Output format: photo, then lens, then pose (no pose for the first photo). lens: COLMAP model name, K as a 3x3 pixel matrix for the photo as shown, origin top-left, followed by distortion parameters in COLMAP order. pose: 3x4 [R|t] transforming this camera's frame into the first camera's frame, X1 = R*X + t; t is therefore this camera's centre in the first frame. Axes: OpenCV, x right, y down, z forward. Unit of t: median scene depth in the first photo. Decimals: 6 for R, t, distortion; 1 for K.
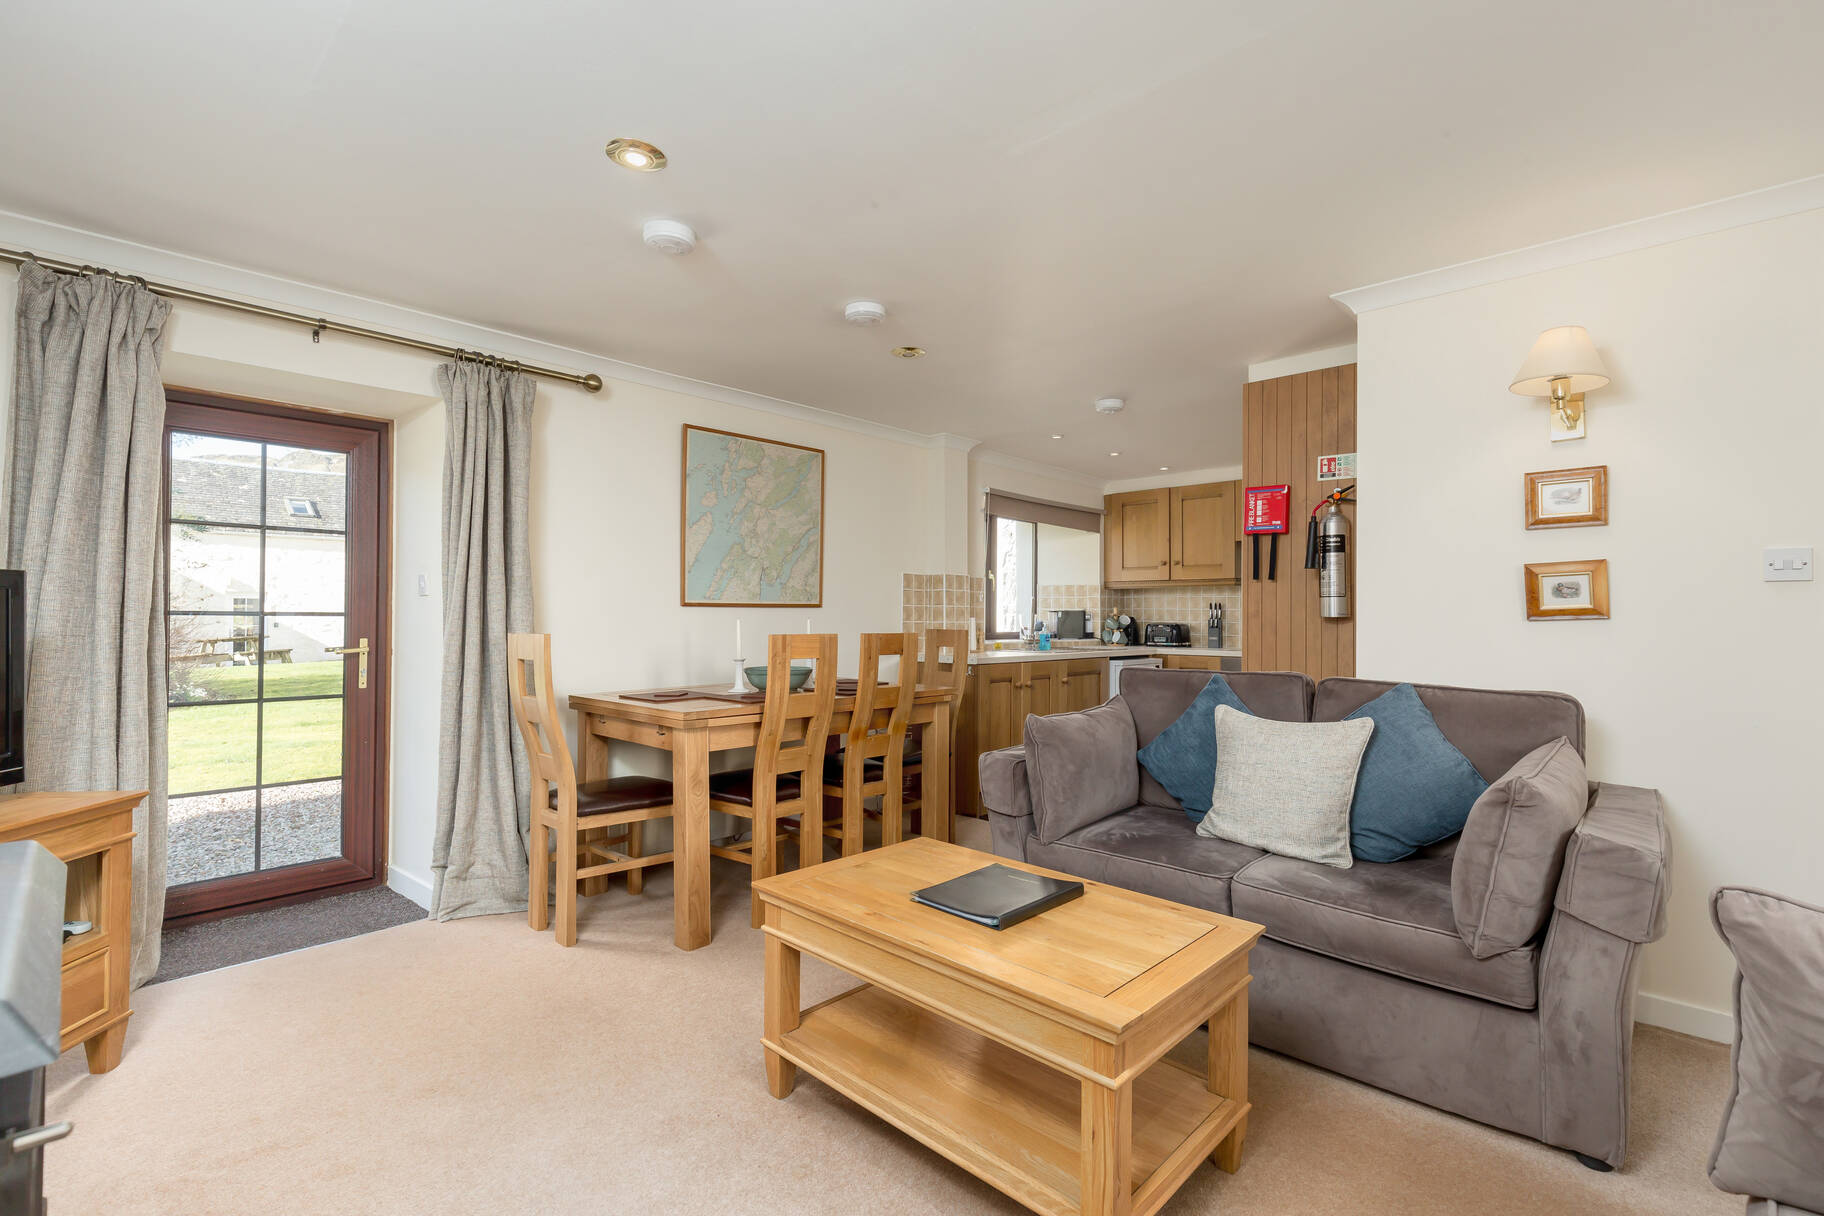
lens RADIAL K [[816.8, 0, 911.7], [0, 816.8, 612.4], [0, 0, 1]] dist [0.004998, -0.001385]
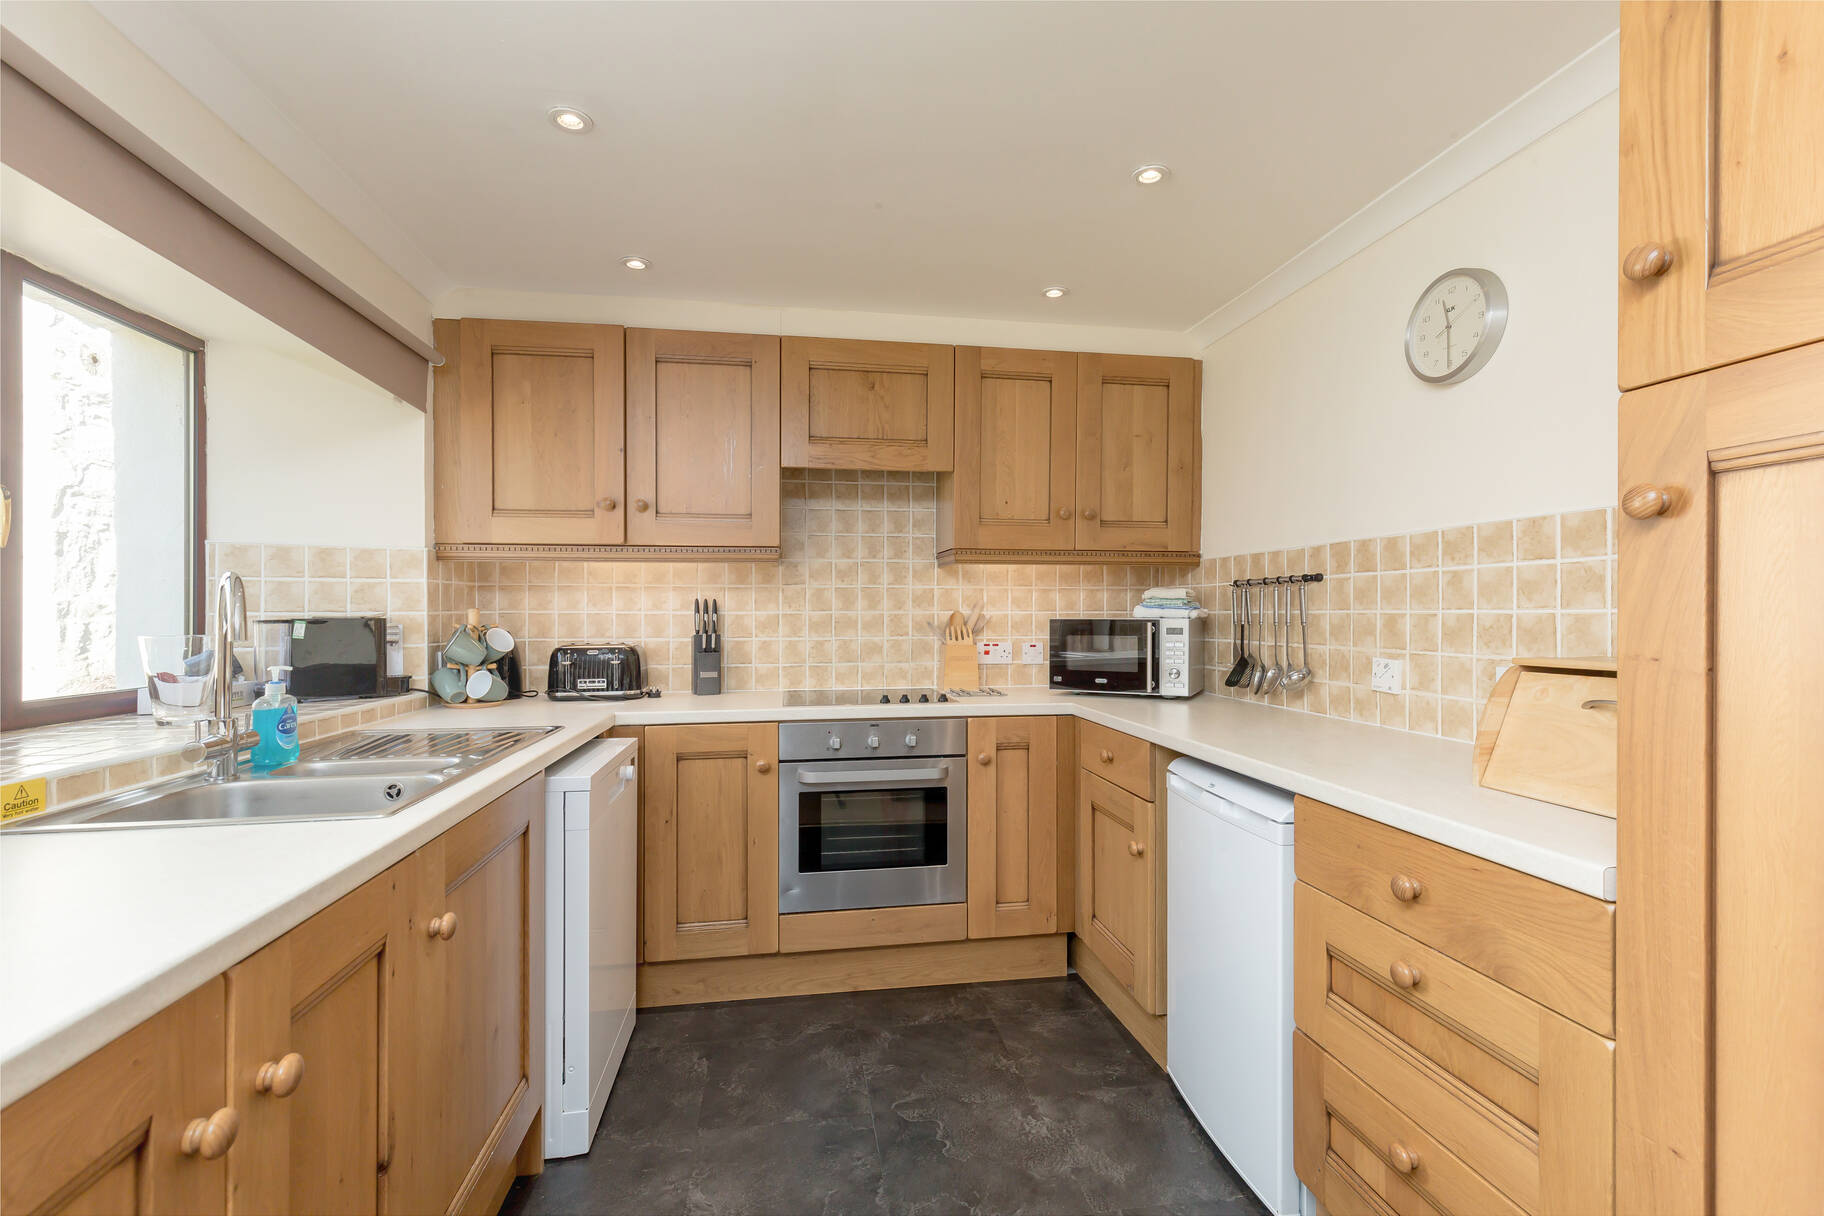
lens RADIAL K [[816.8, 0, 920.8], [0, 816.8, 614.9], [0, 0, 1]] dist [0.004998, -0.001385]
pose [[0.606329, -0.008740, 0.795165, 0.126133], [0.001904, 0.999953, 0.009540, -0.012014], [-0.795211, -0.004271, 0.606317, 1.112093]]
